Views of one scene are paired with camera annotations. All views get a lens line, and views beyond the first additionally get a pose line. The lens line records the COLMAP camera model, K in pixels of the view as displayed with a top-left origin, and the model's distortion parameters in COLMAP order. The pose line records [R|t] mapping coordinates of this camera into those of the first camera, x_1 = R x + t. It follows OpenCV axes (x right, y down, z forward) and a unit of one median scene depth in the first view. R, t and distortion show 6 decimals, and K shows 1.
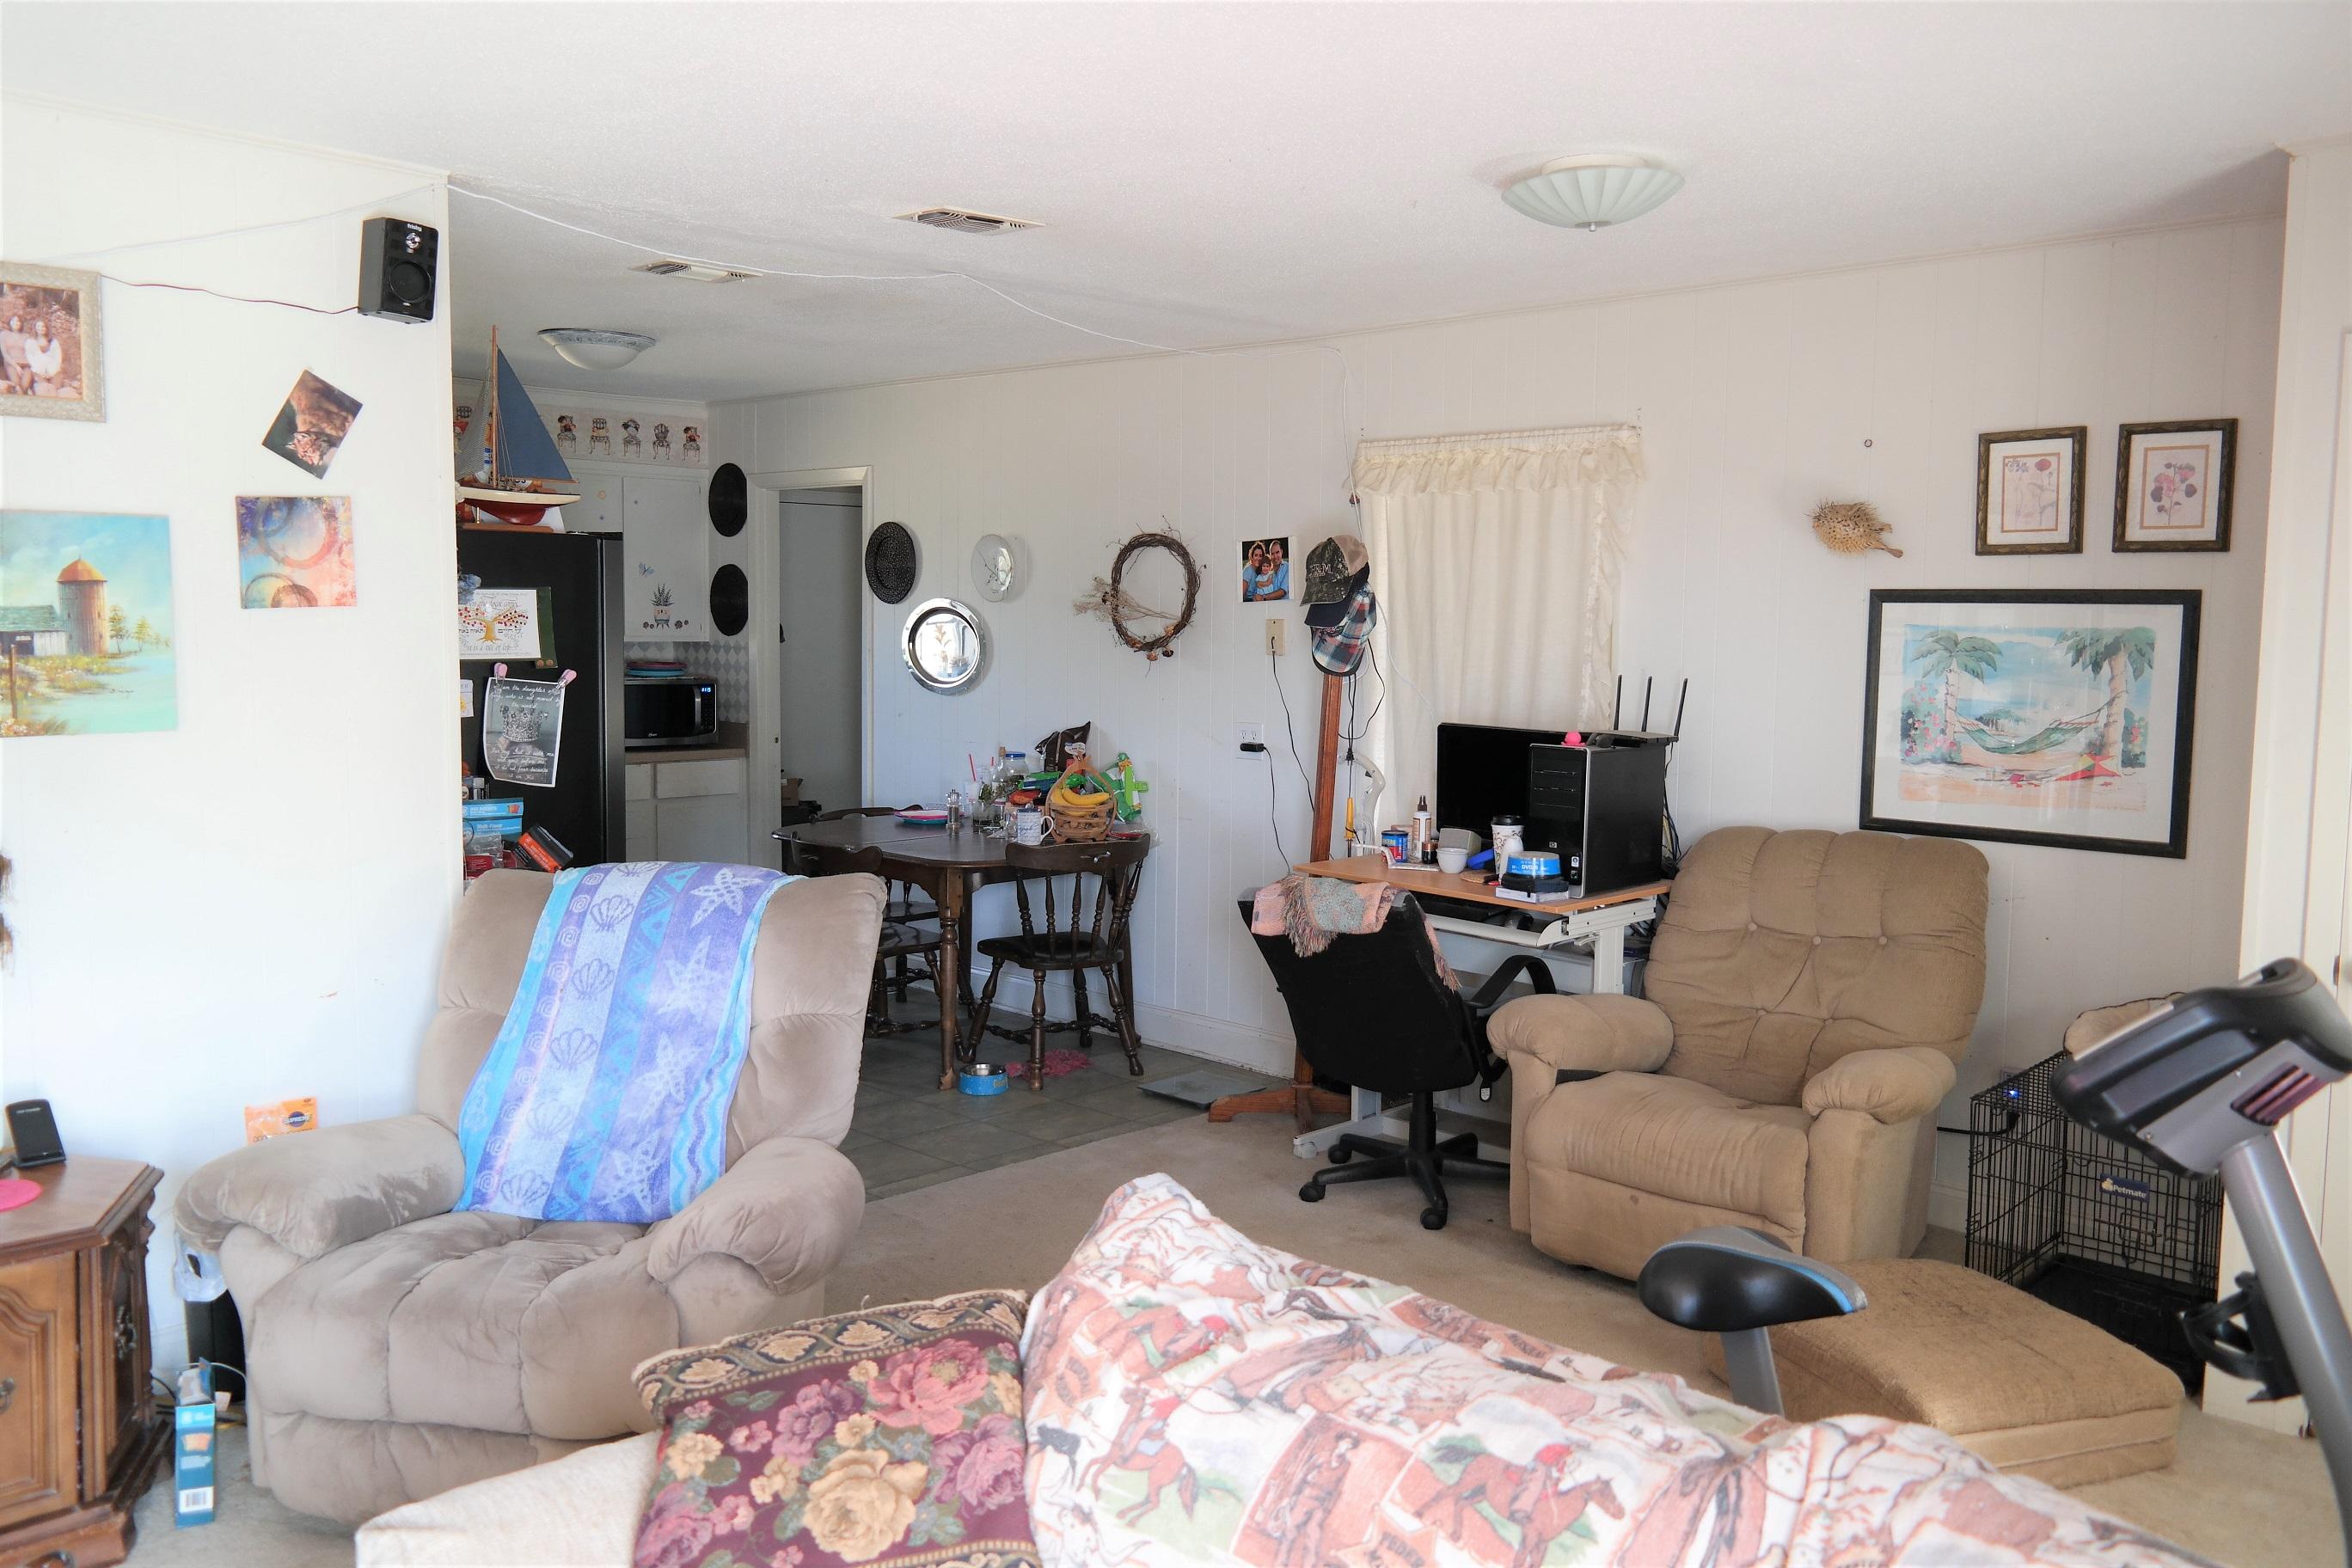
lens RADIAL K [[1883.8, 0, 1179.5], [0, 1883.8, 773.4], [0, 0, 1]] dist [0.021329, -0.016330]
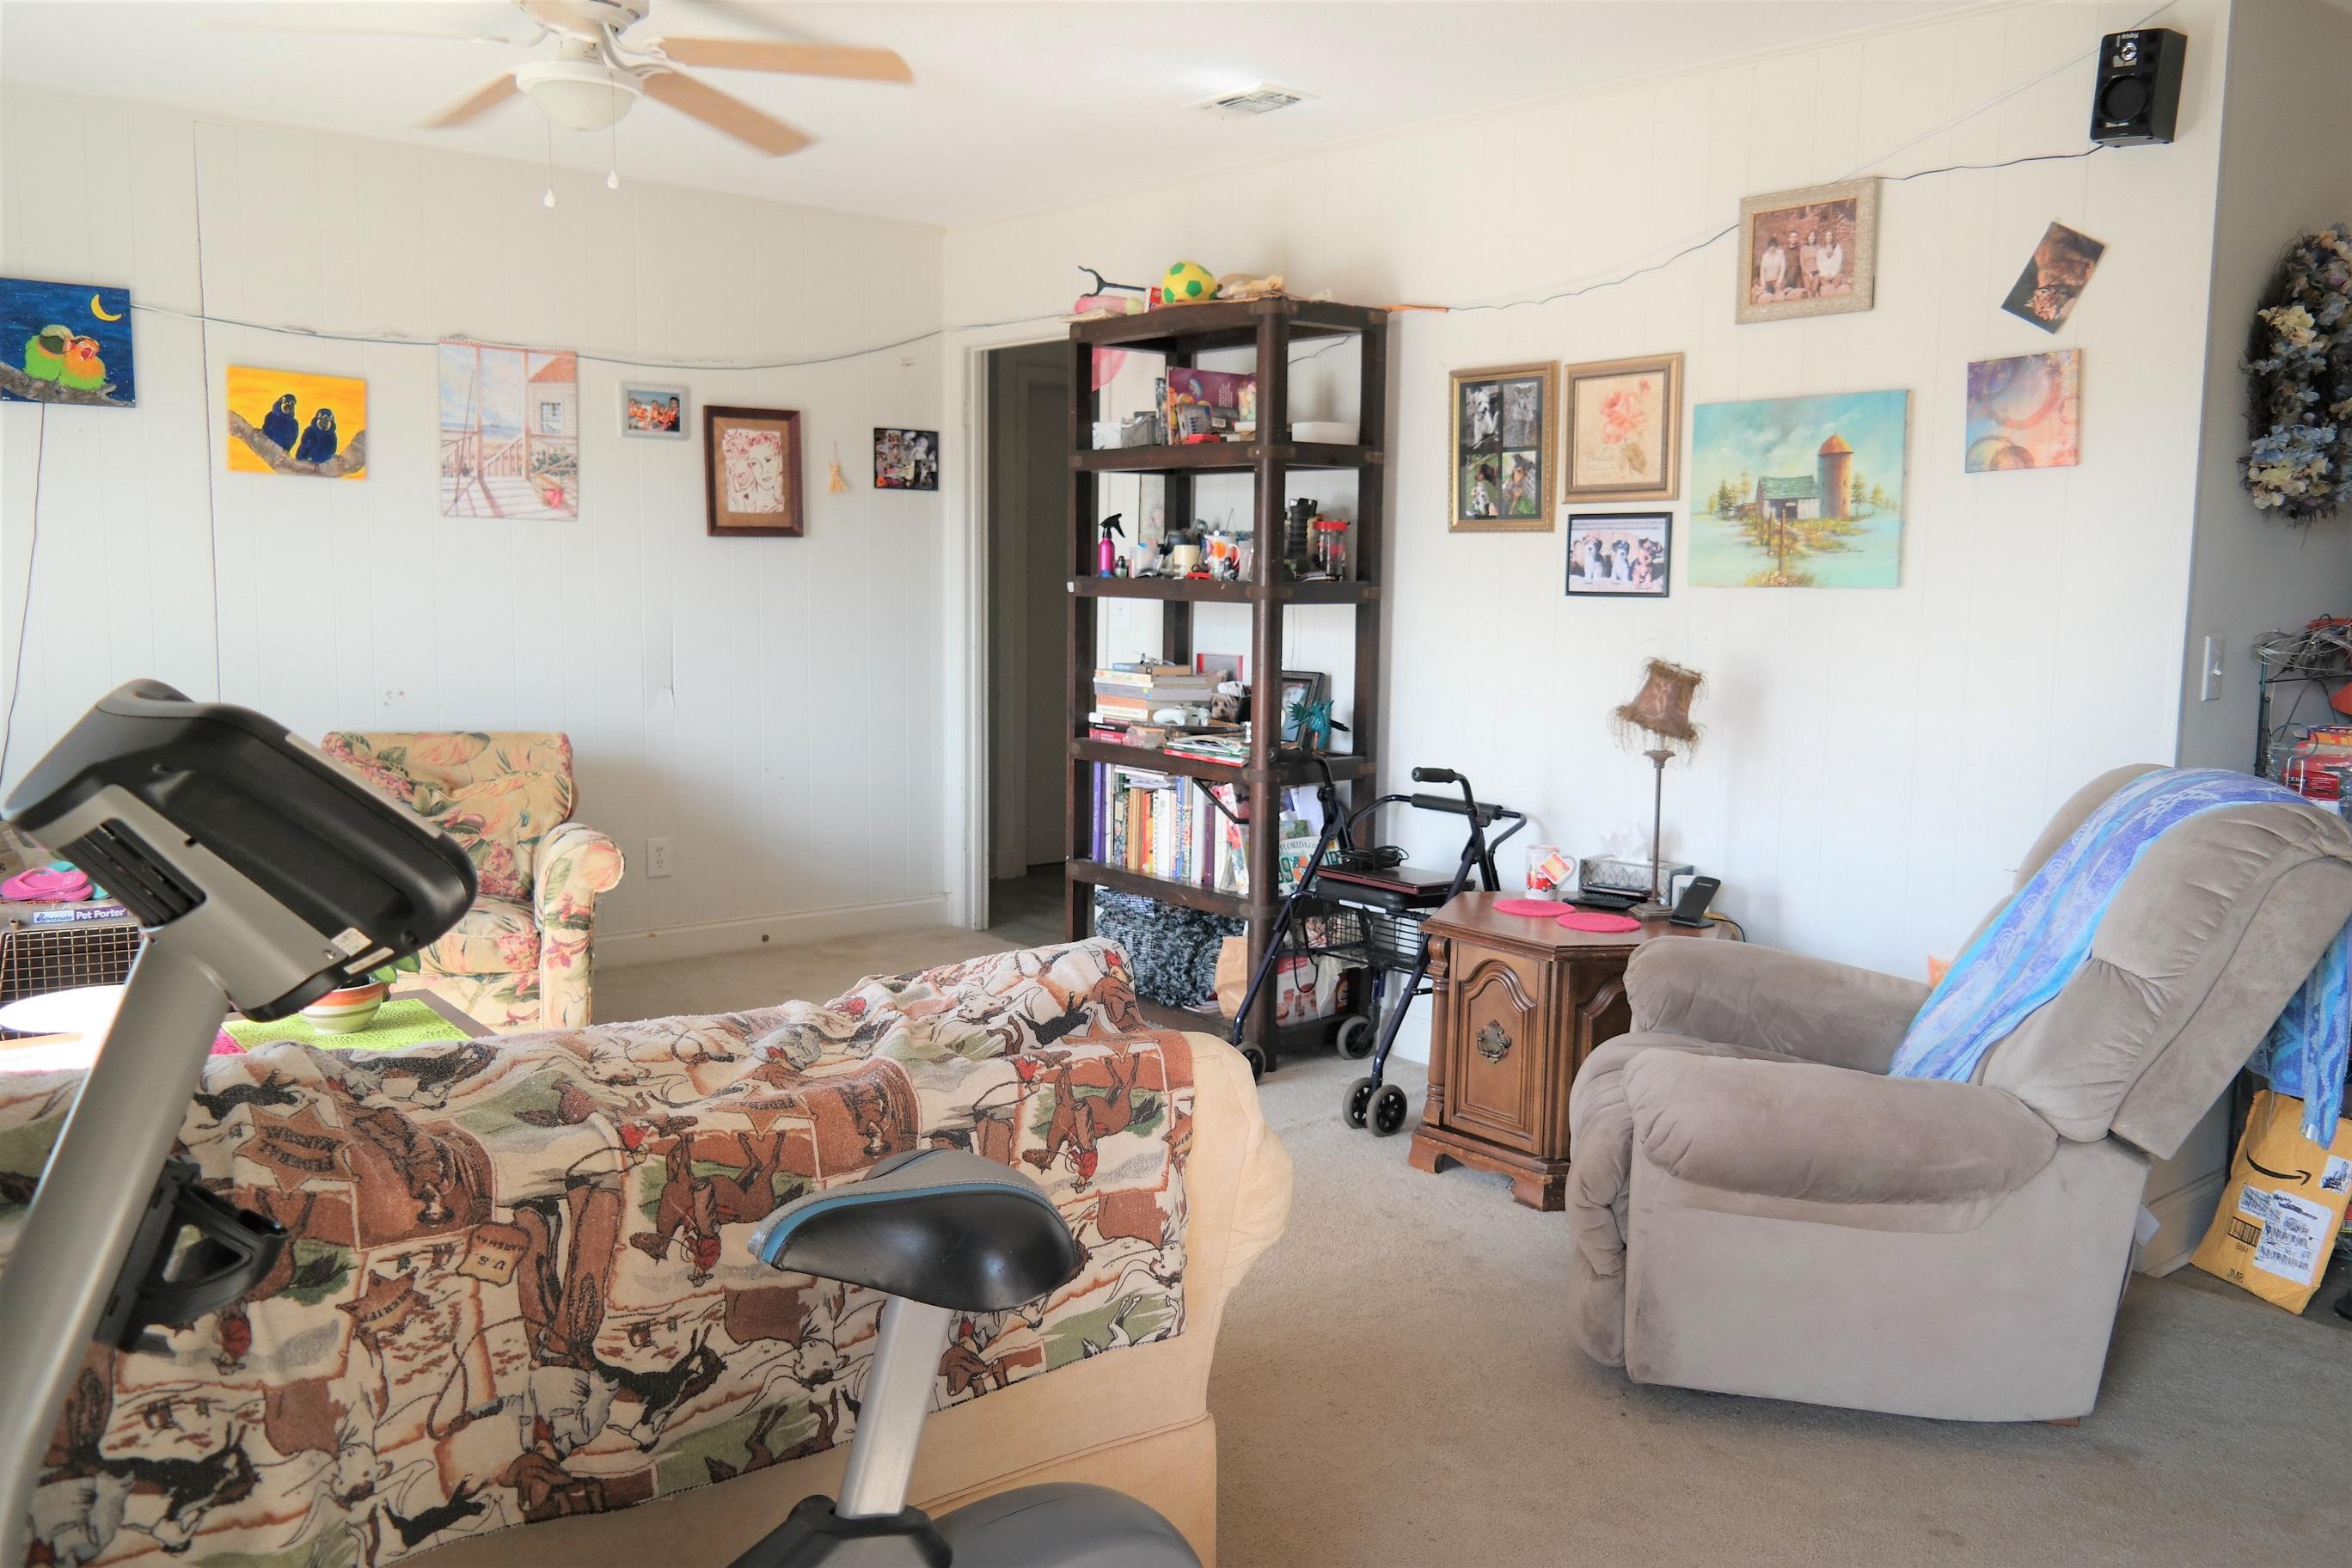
lens RADIAL K [[1883.8, 0, 1176.8], [0, 1883.8, 777.3], [0, 0, 1]] dist [0.021329, -0.016330]
pose [[-0.099639, 0.093762, -0.990596, 0.565549], [-0.106810, 0.988790, 0.104335, 0.014784], [0.989274, 0.116201, -0.088508, 0.668552]]
